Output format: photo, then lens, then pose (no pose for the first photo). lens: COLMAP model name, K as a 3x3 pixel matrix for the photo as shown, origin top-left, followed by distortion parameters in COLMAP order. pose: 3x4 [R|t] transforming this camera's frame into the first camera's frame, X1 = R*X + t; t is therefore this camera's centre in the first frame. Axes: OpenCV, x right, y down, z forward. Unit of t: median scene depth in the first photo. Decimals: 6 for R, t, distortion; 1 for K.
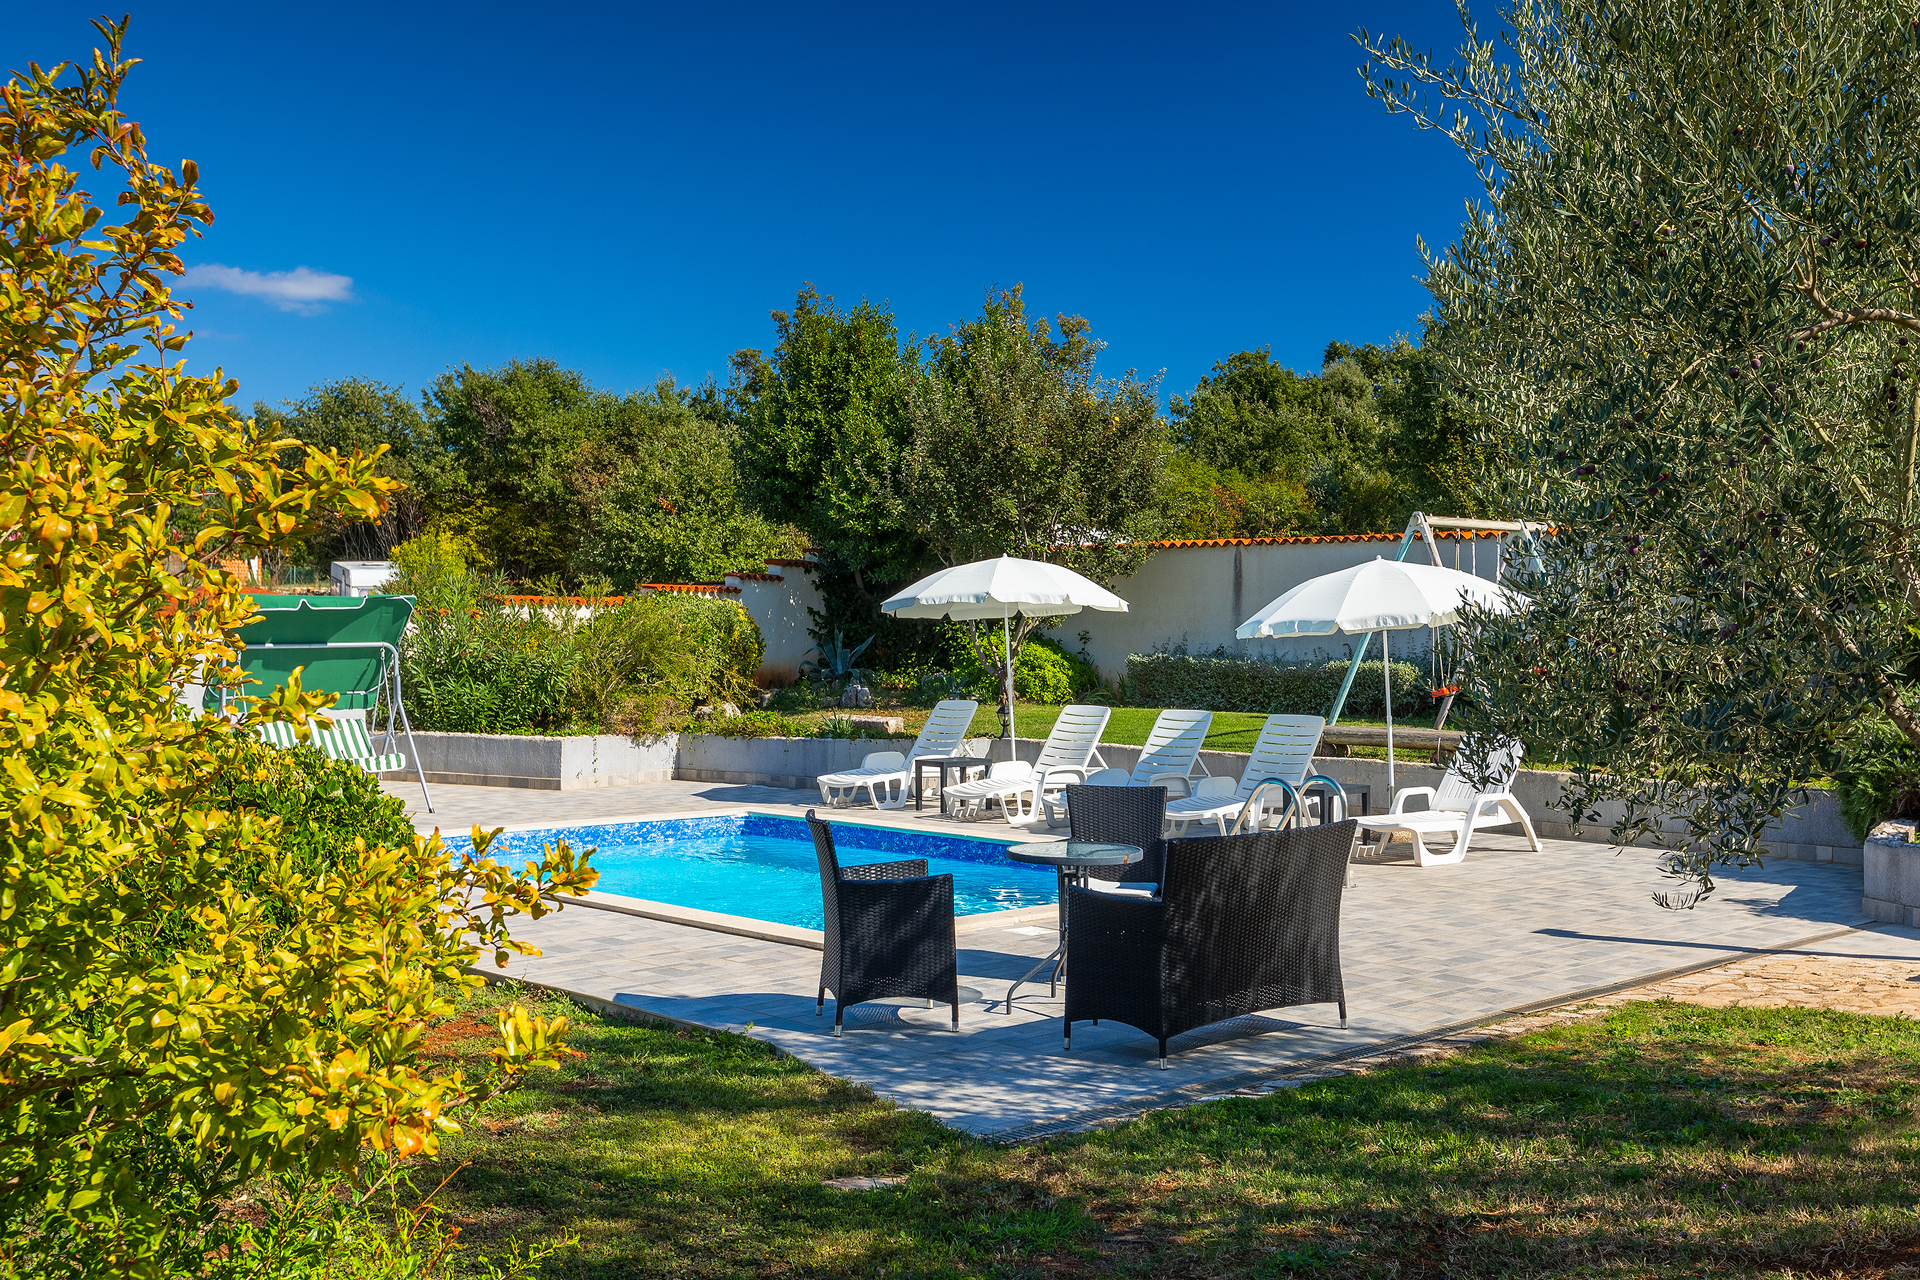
lens RADIAL K [[2046.4, 0, 949.3], [0, 2046.4, 629.8], [0, 0, 1]] dist [-0.011315, 0.000000]
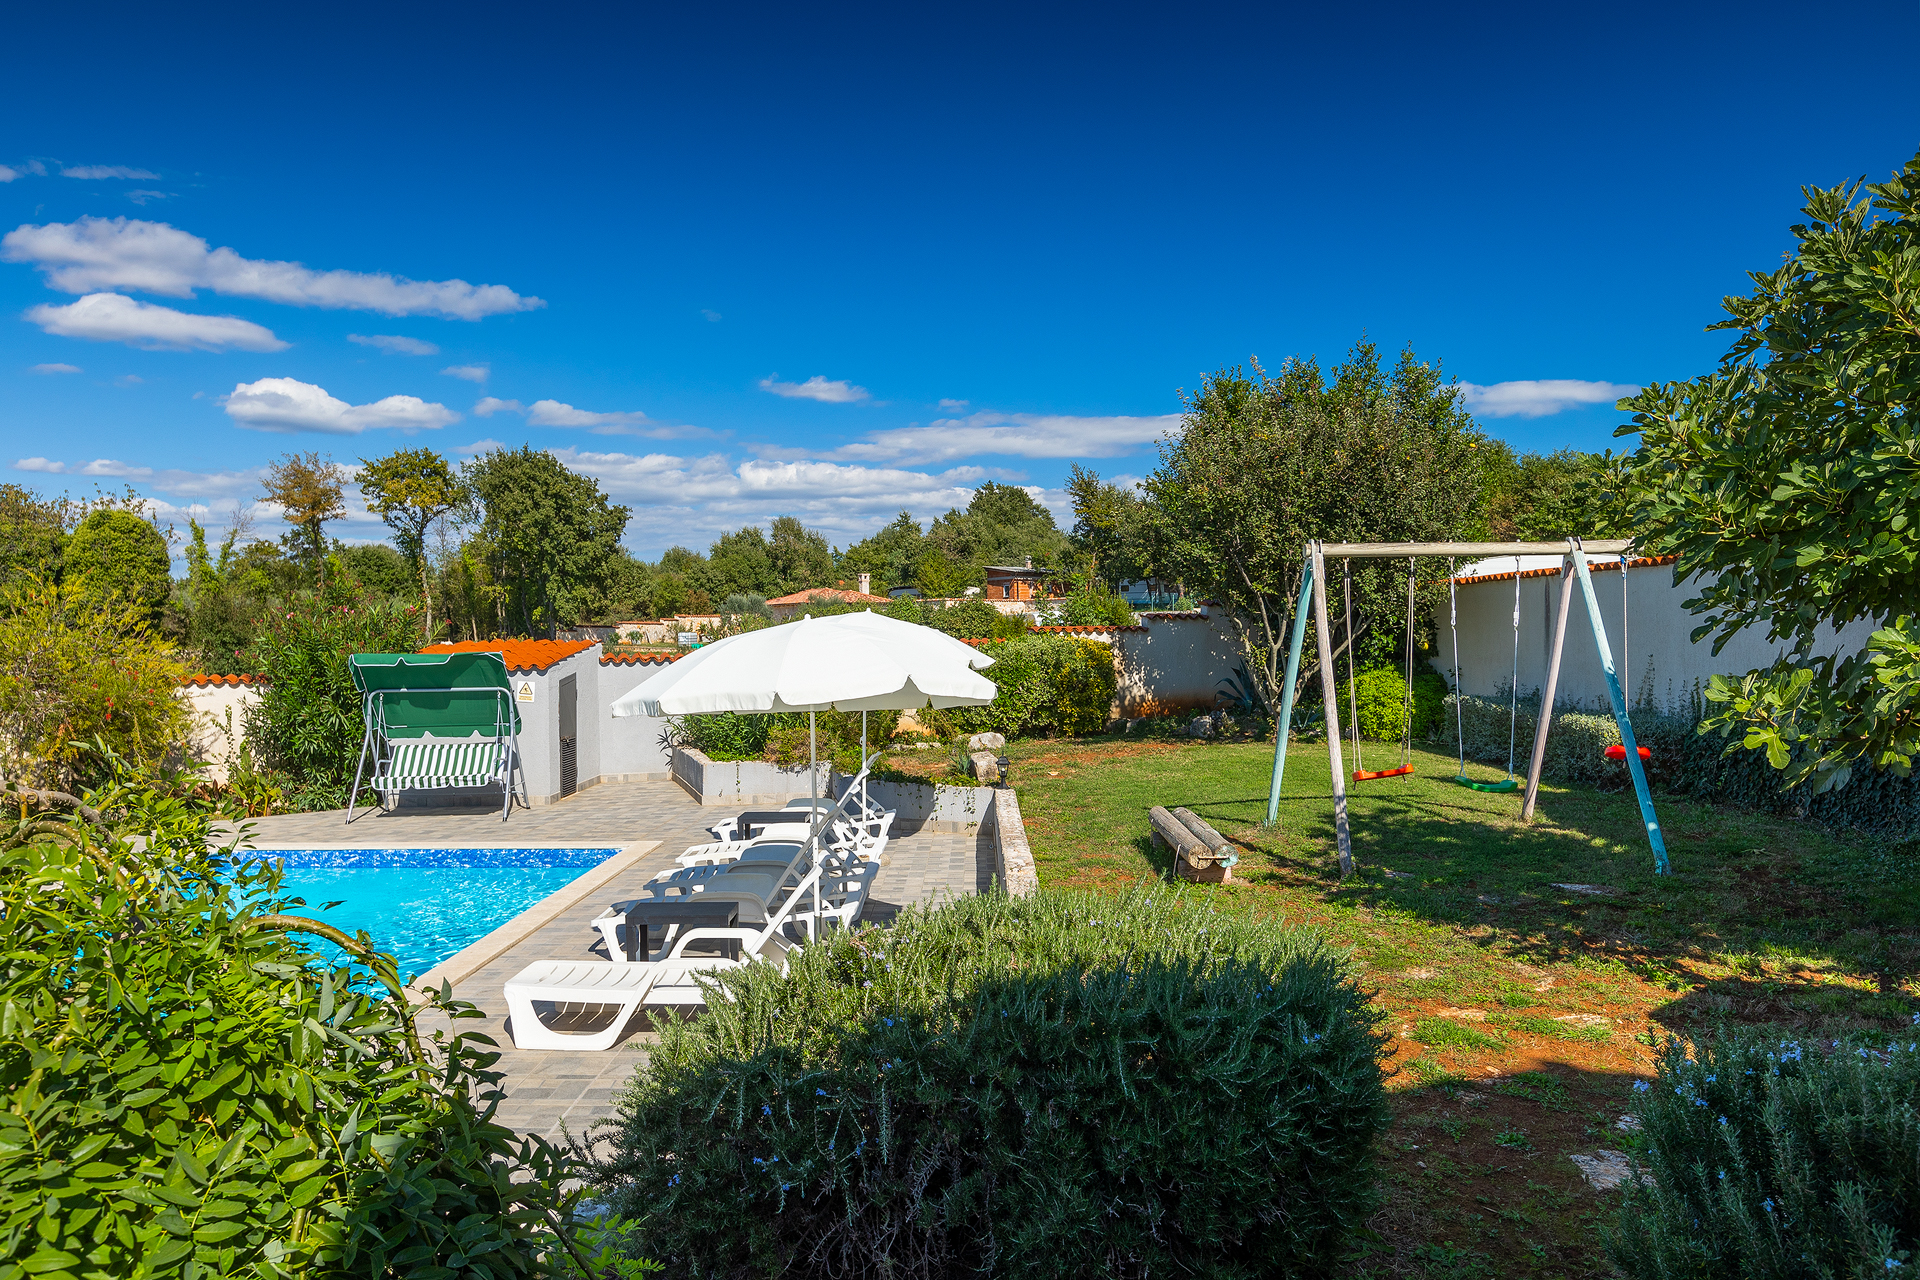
lens RADIAL K [[1357.2, 0, 946.3], [0, 1357.2, 656.5], [0, 0, 1]] dist [-0.011278, -0.004308]
pose [[0.707744, 0.005614, -0.706447, 0.534732], [0.007392, 0.999855, 0.015351, -0.023919], [0.706430, -0.016087, 0.707600, 0.594414]]
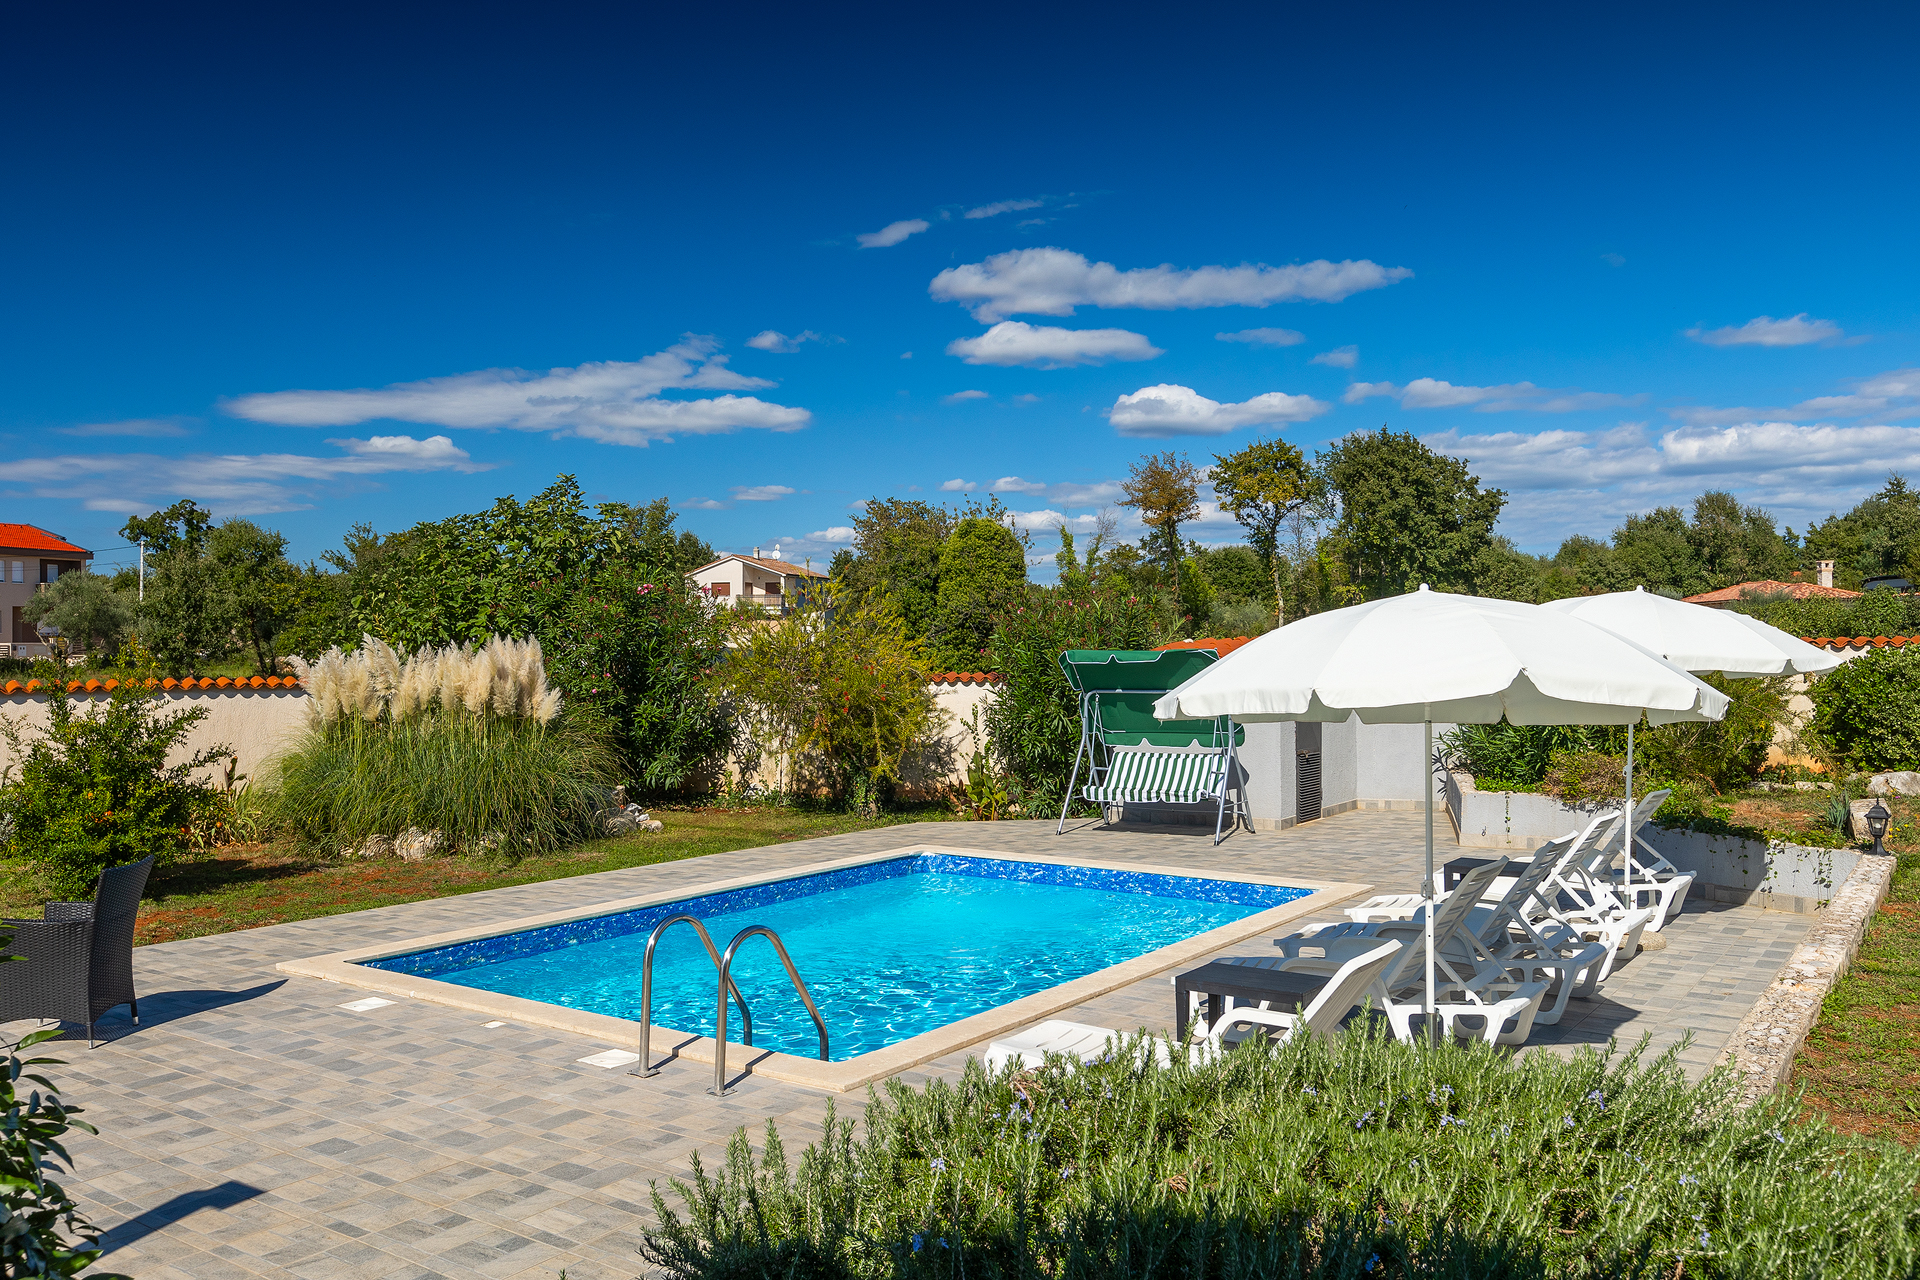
lens RADIAL K [[1496.7, 0, 931.6], [0, 1496.7, 572.7], [0, 0, 1]] dist [0.005092, -0.010971]
pose [[0.171929, -0.050385, -0.983820, 0.517927], [0.003895, 0.998718, -0.050467, -0.016892], [0.985102, 0.004845, 0.171905, 0.704372]]
